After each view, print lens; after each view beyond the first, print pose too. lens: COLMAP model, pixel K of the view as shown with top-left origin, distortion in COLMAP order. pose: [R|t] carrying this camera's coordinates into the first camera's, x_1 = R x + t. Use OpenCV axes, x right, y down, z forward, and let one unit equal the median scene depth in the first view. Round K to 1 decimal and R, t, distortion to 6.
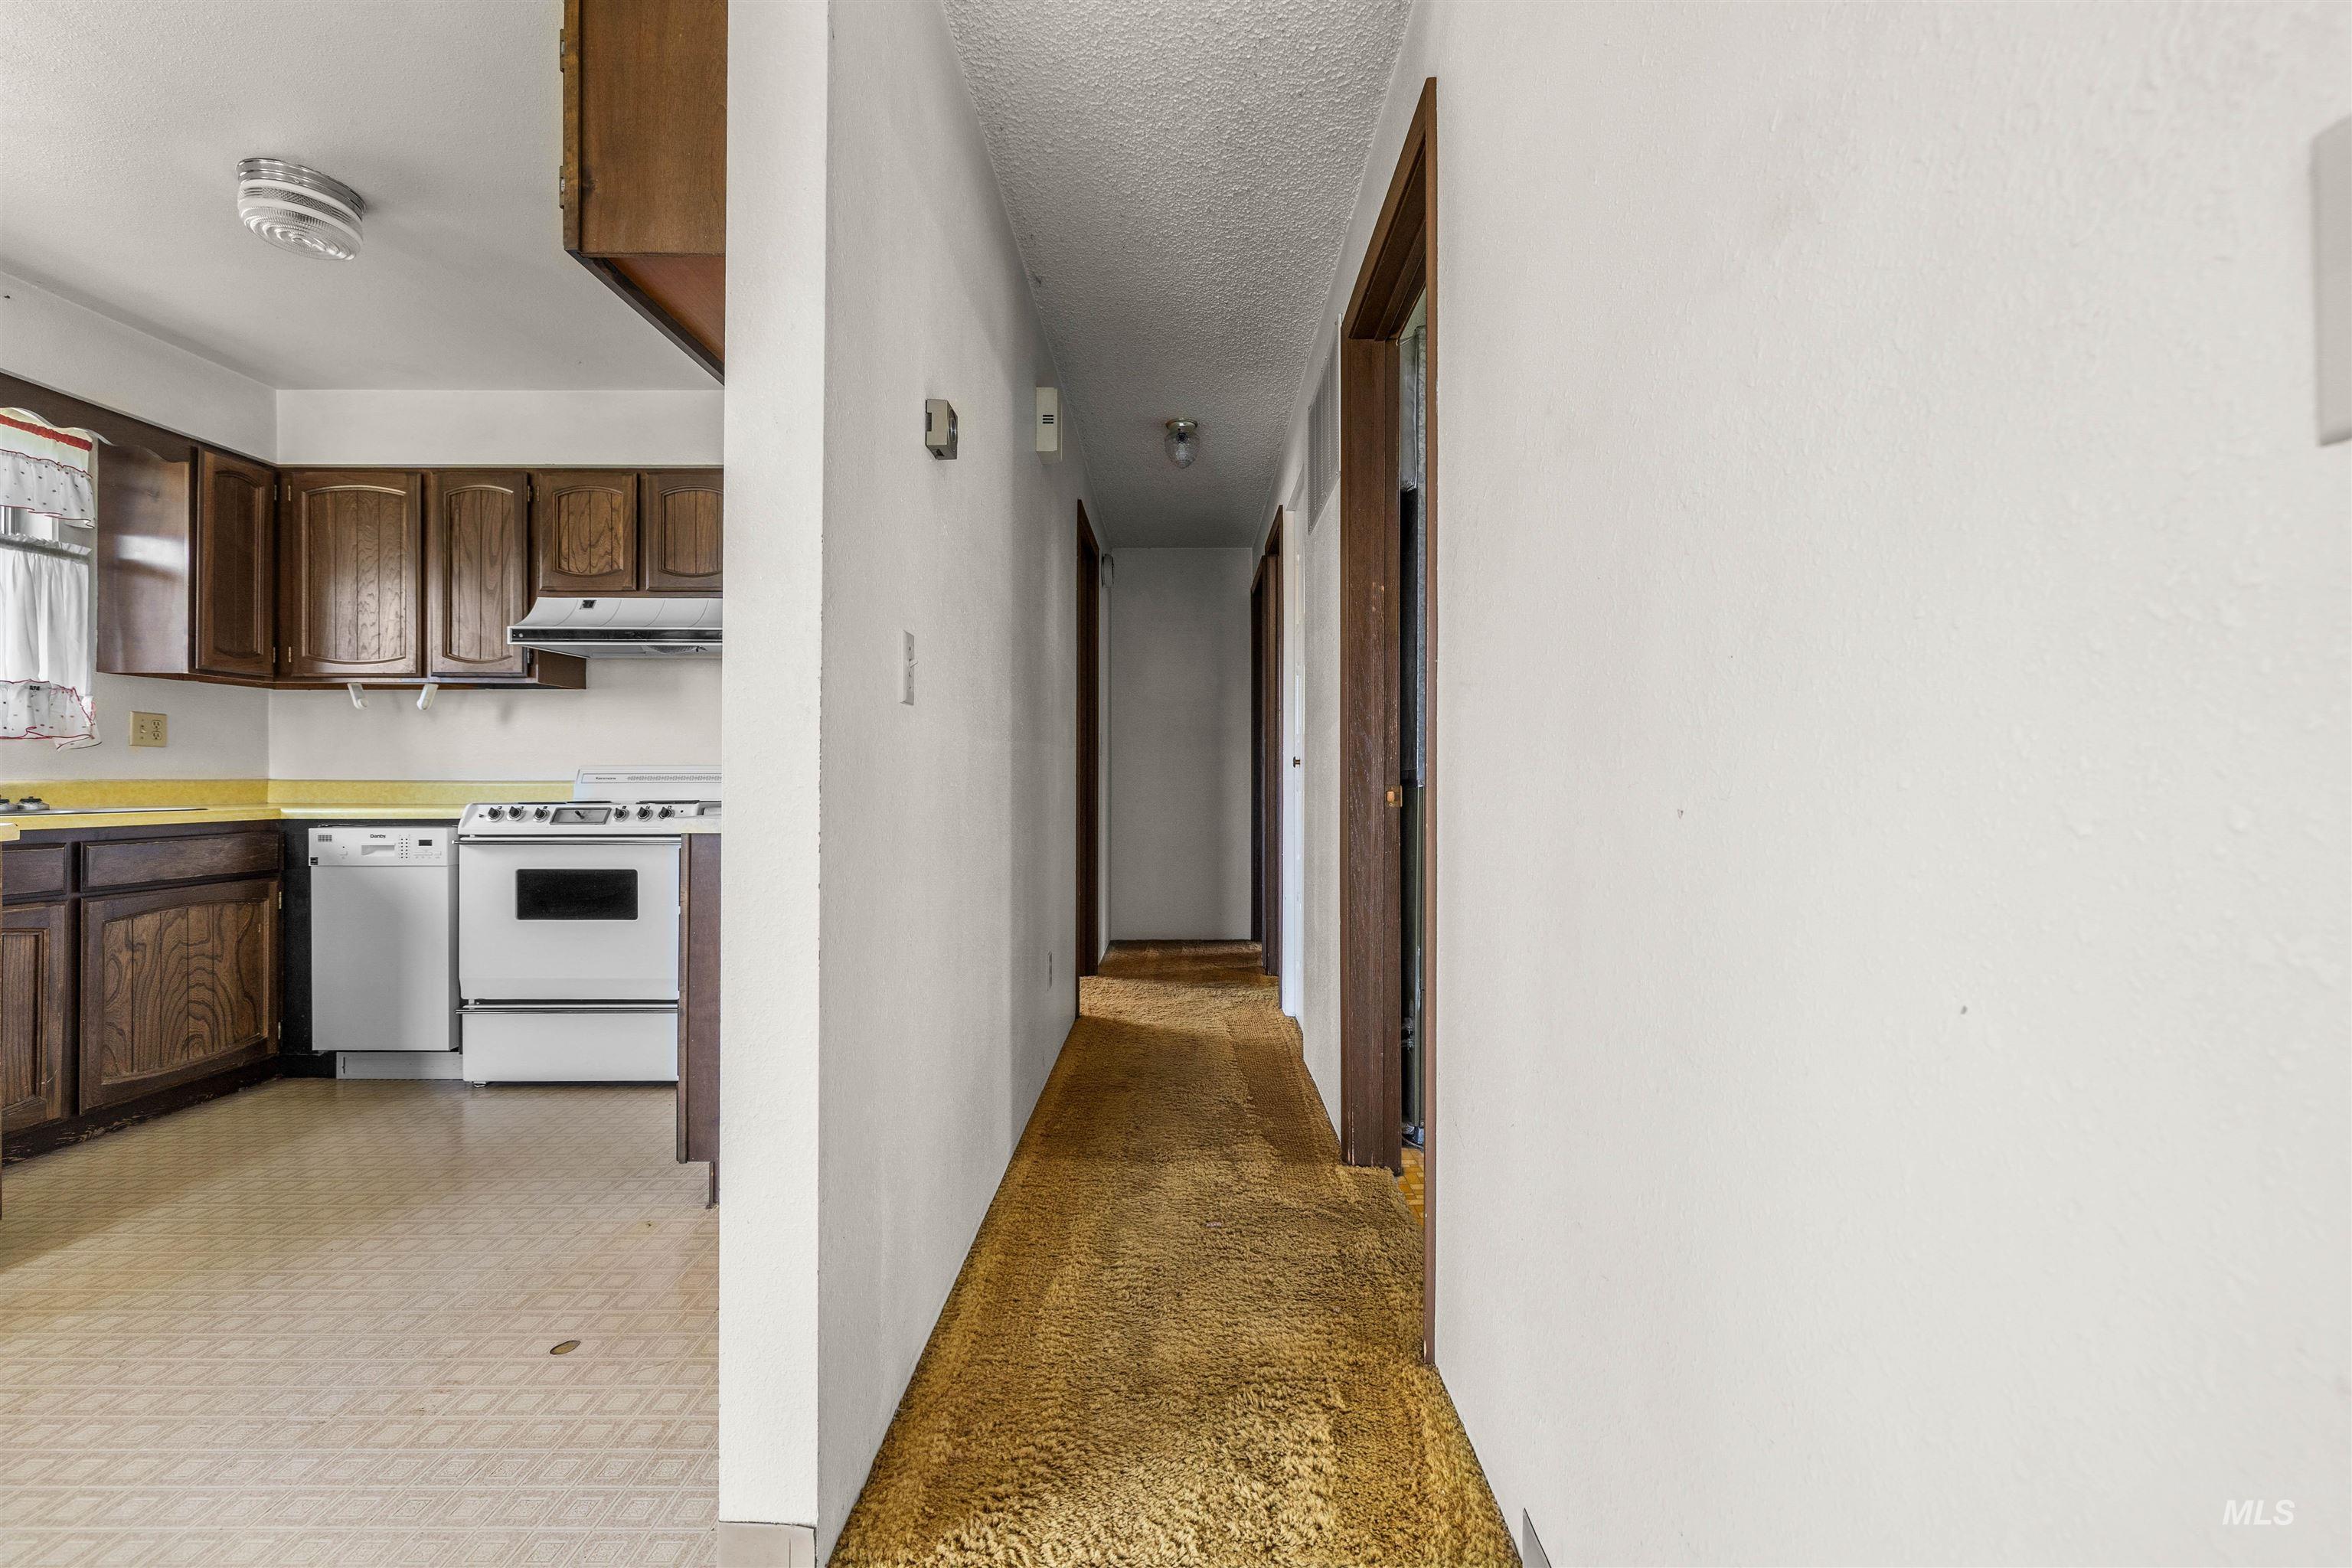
lens RADIAL K [[953.9, 0, 1173.9], [0, 953.9, 778.0], [0, 0, 1]] dist [-0.002749, -0.000536]
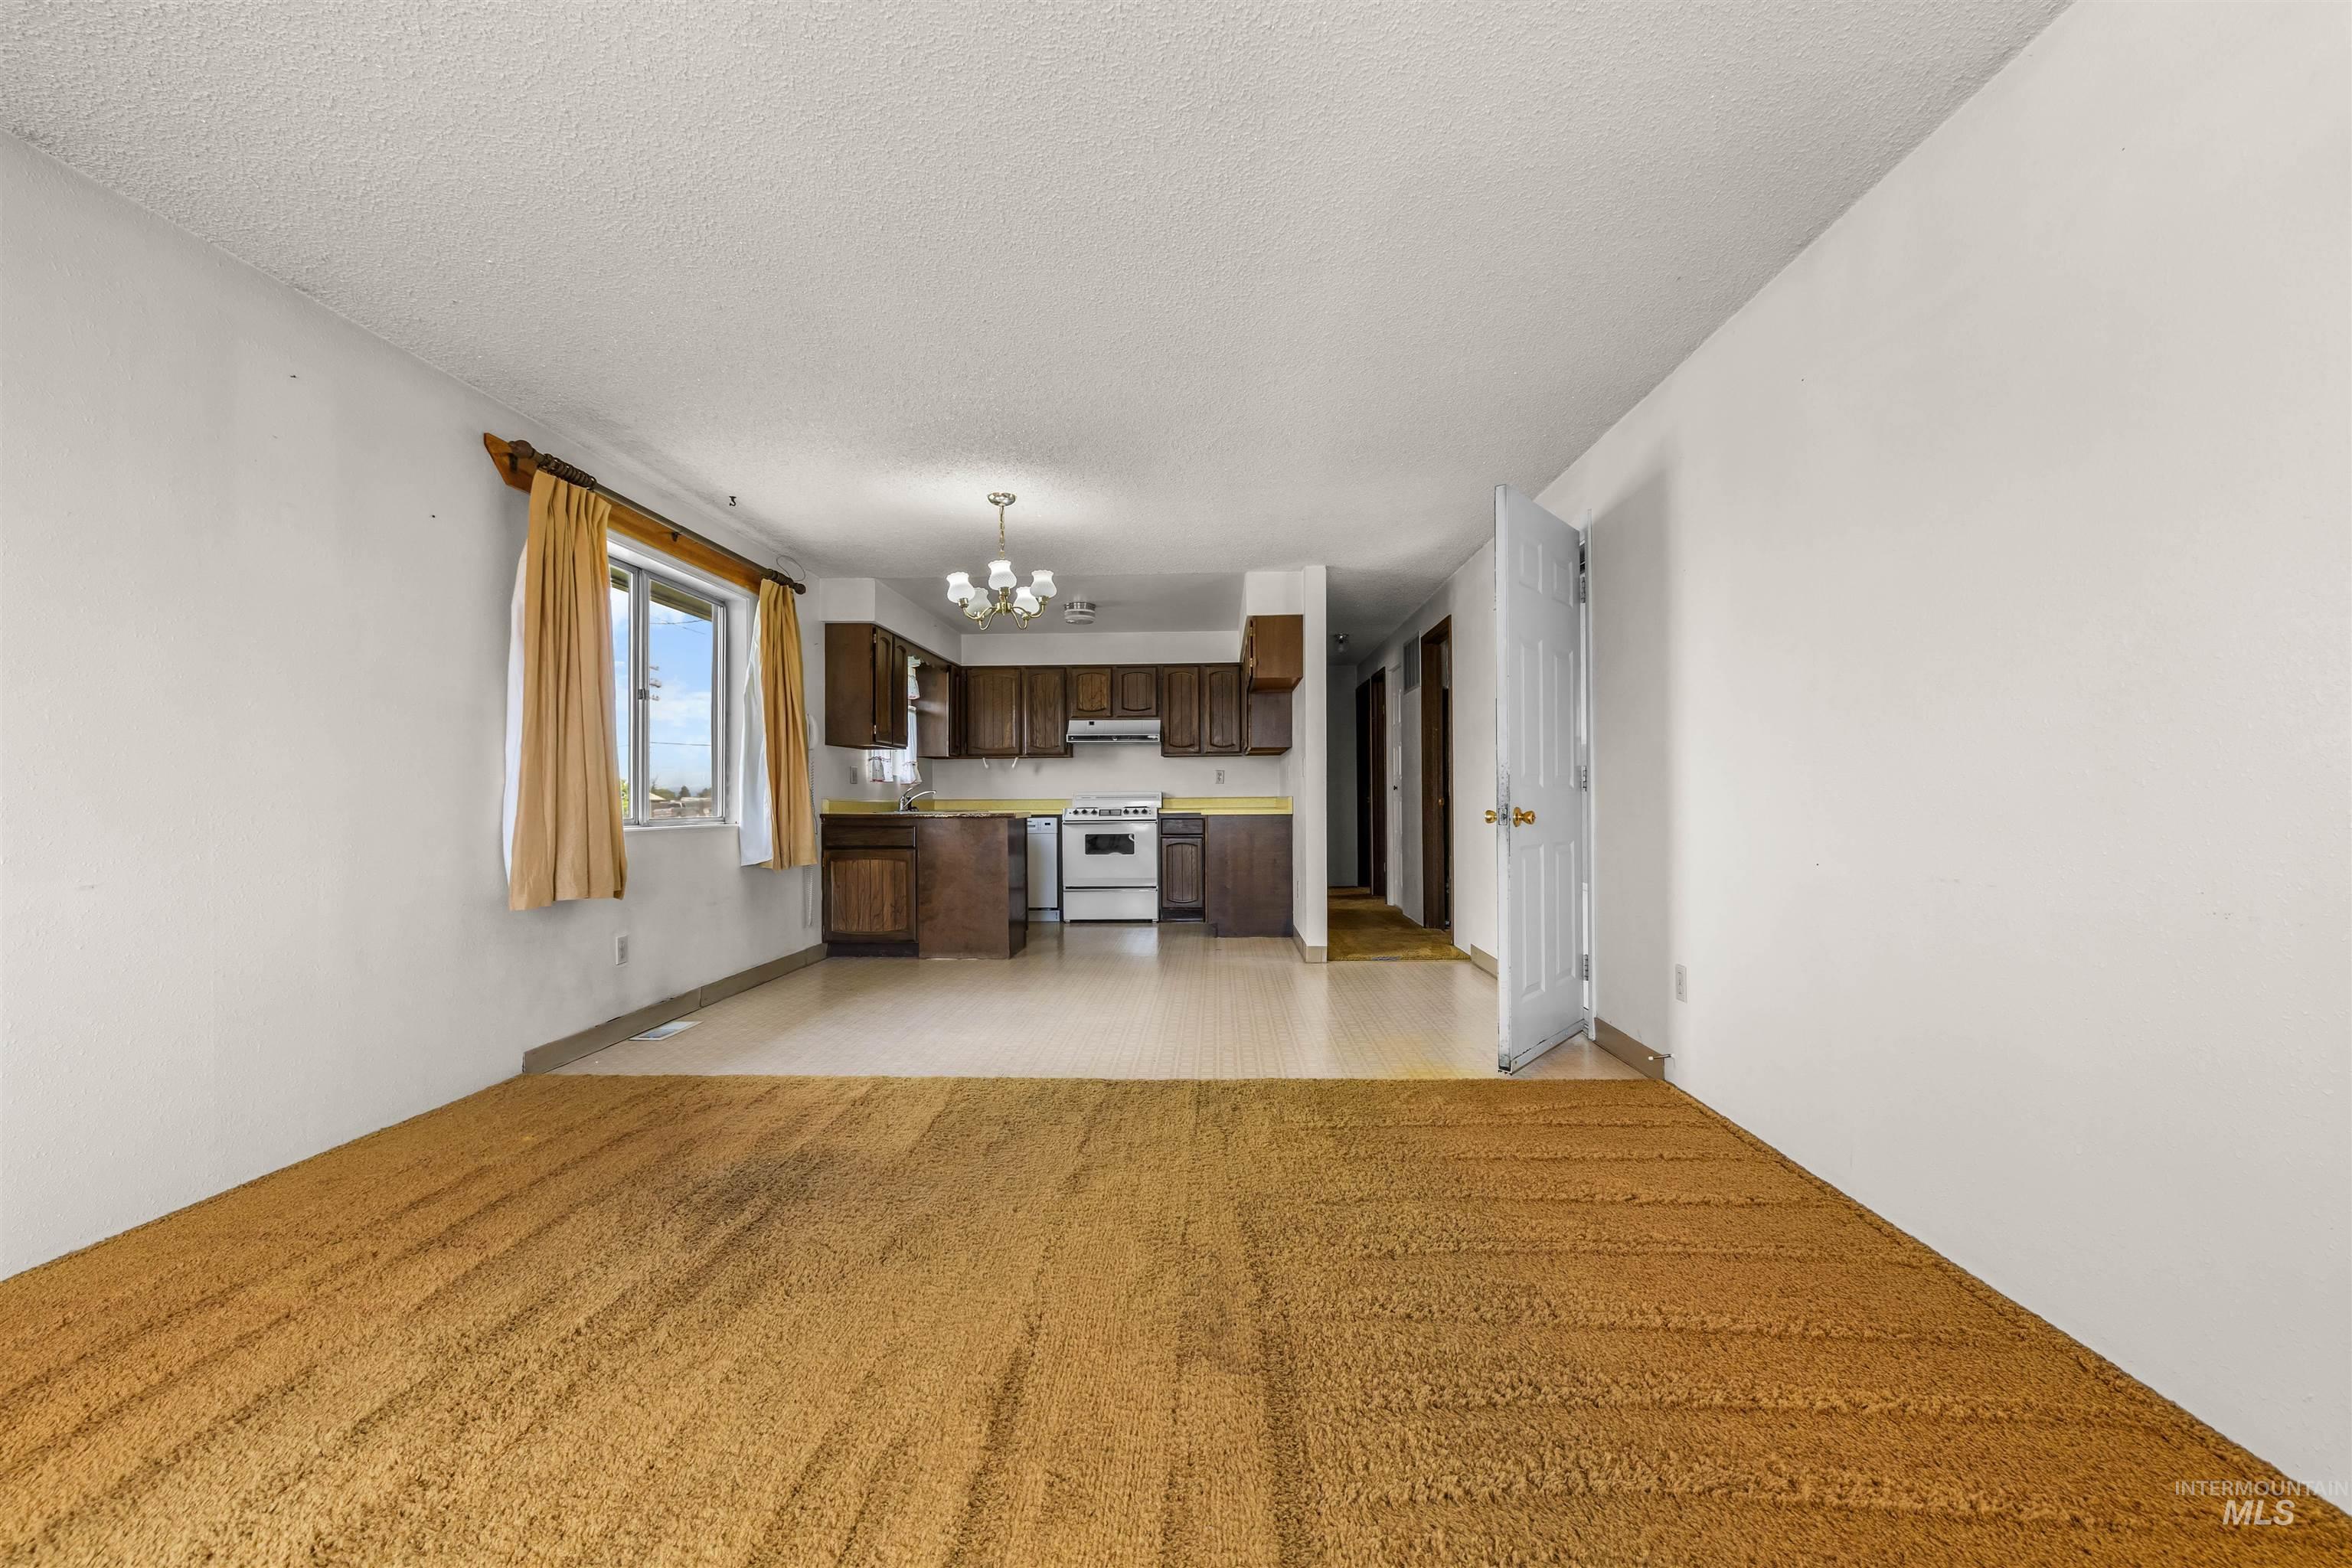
lens RADIAL K [[953.9, 0, 1159.8], [0, 953.9, 786.1], [0, 0, 1]] dist [-0.002749, -0.000536]
pose [[0.998367, -0.008319, -0.056519, -0.316406], [0.008002, 0.999951, -0.005844, -0.012494], [0.056565, 0.005382, 0.998384, -1.332757]]
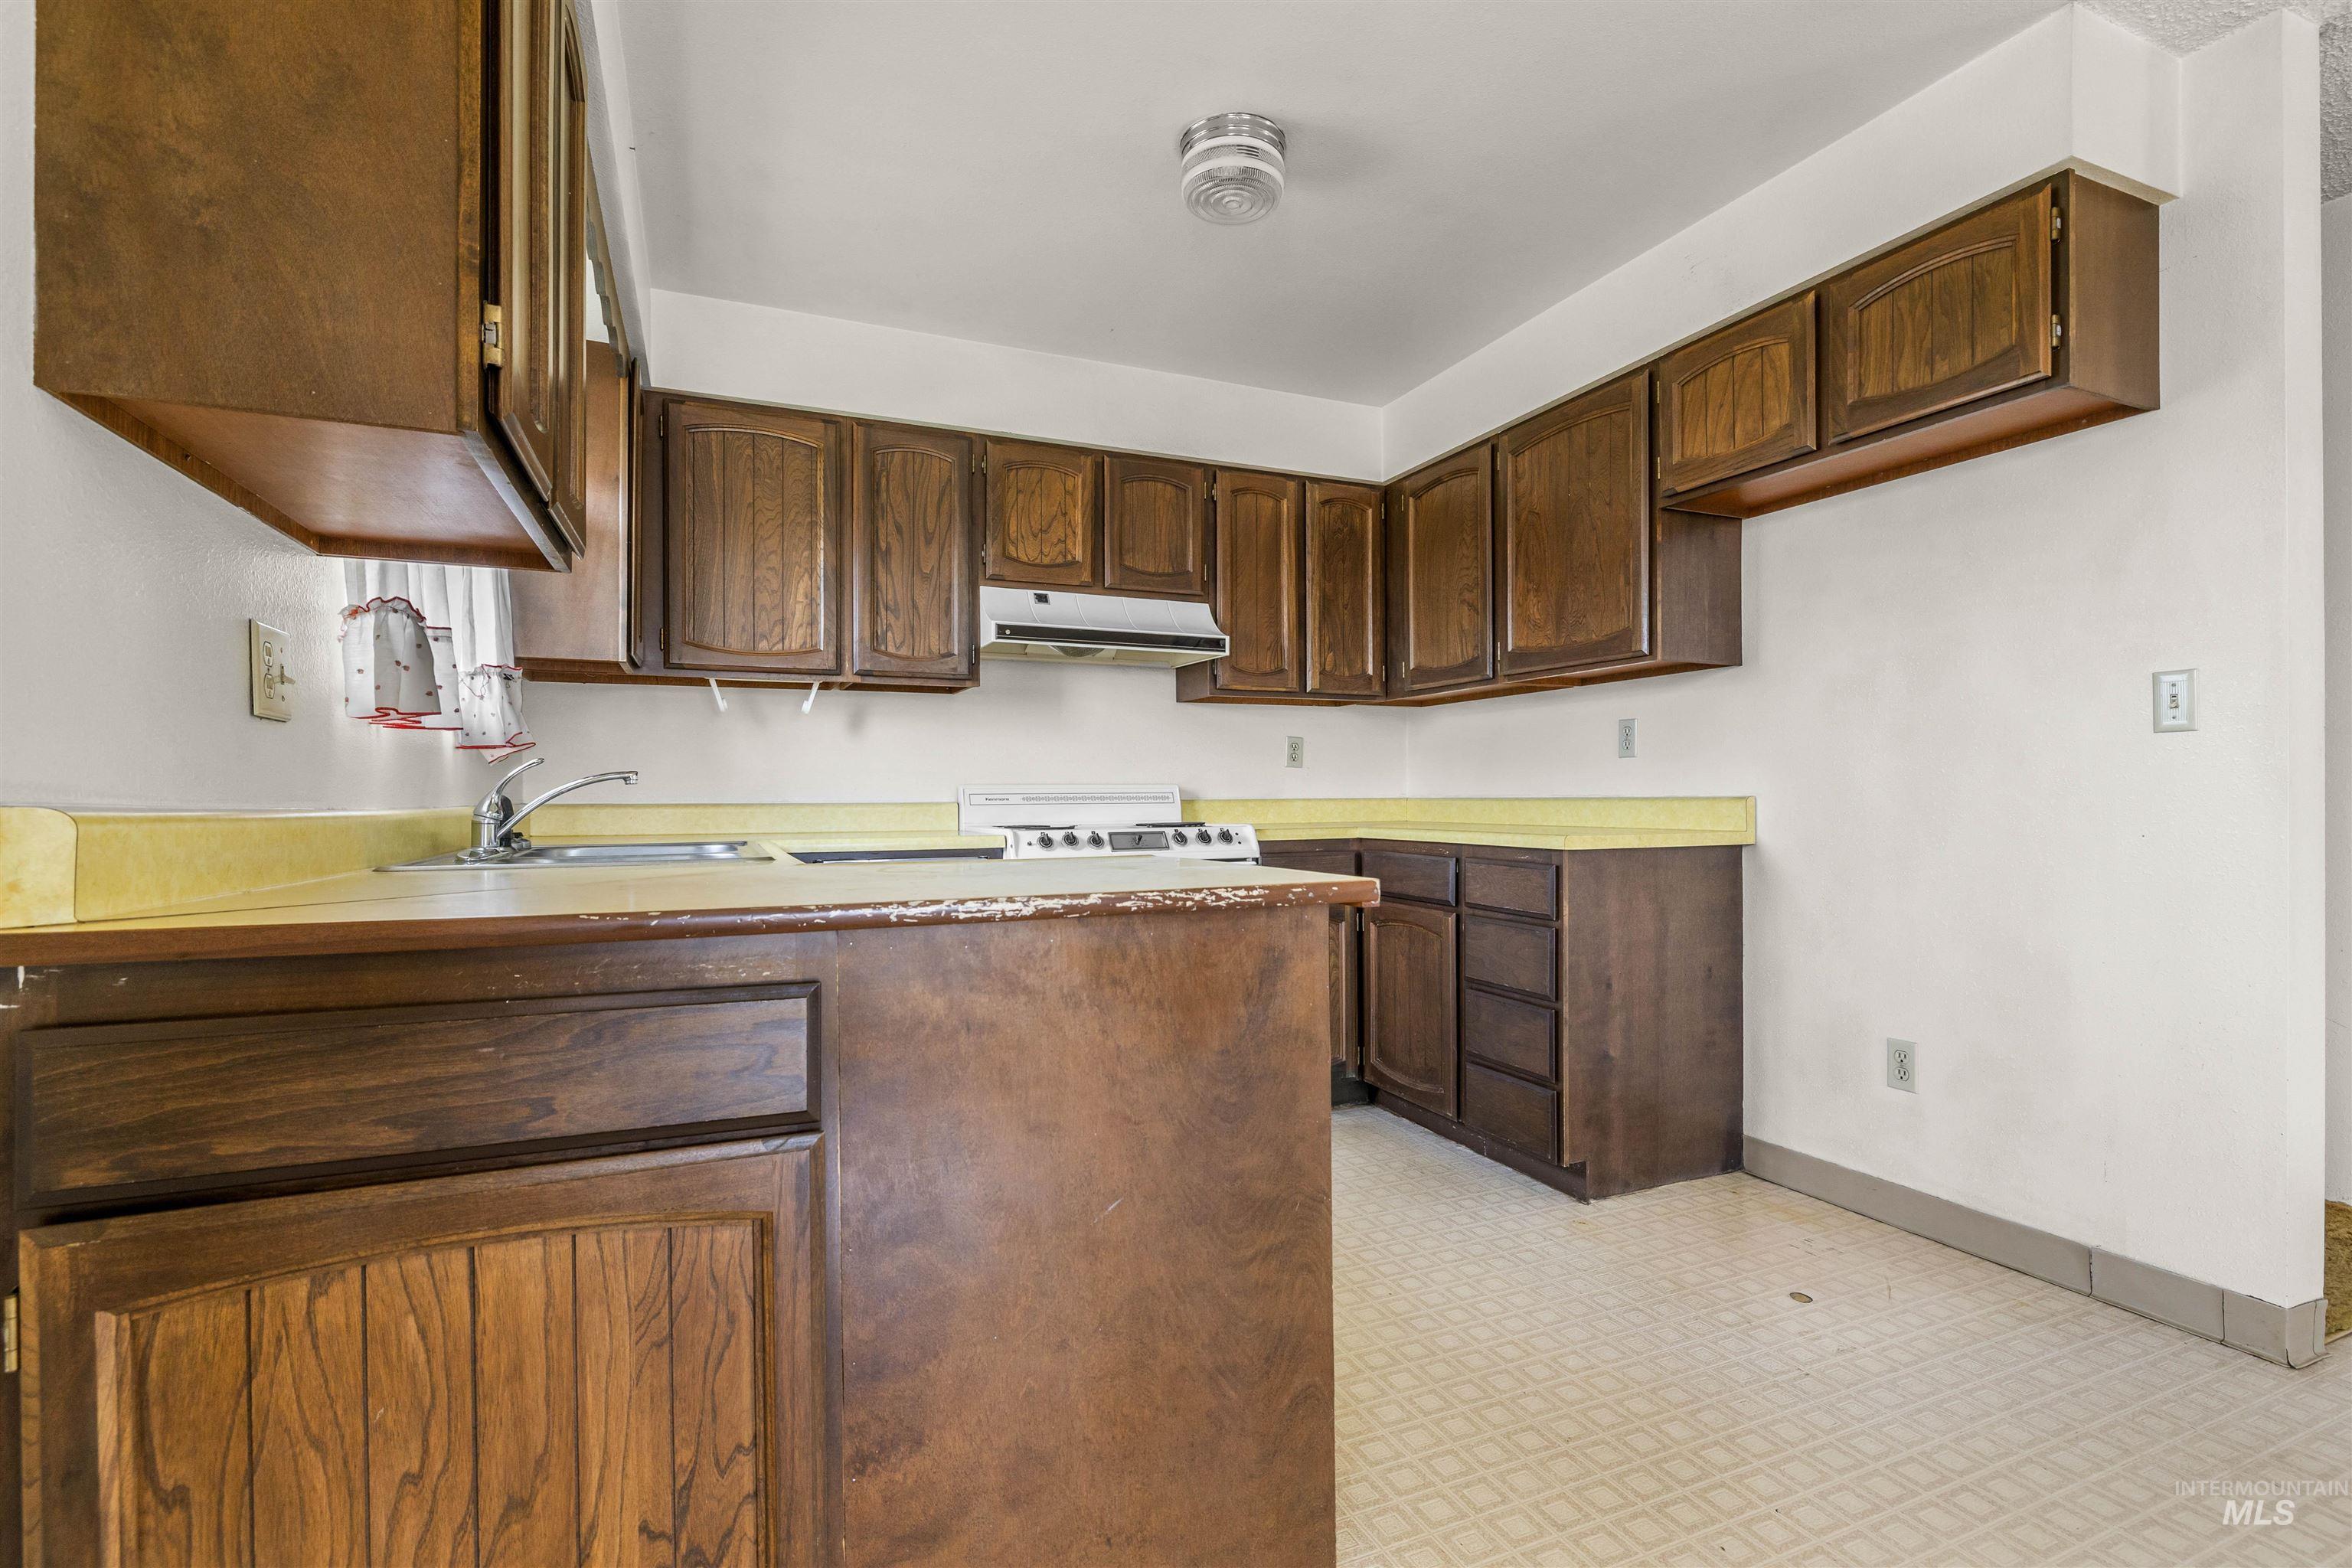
lens RADIAL K [[1074.9, 0, 1186.1], [0, 1074.9, 787.0], [0, 0, 1]] dist [0.000317, 0.000181]
pose [[0.918549, -0.003449, 0.395293, -0.883841], [0.004949, 0.999984, -0.002775, -0.007538], [-0.395277, 0.004505, 0.918551, 0.049359]]
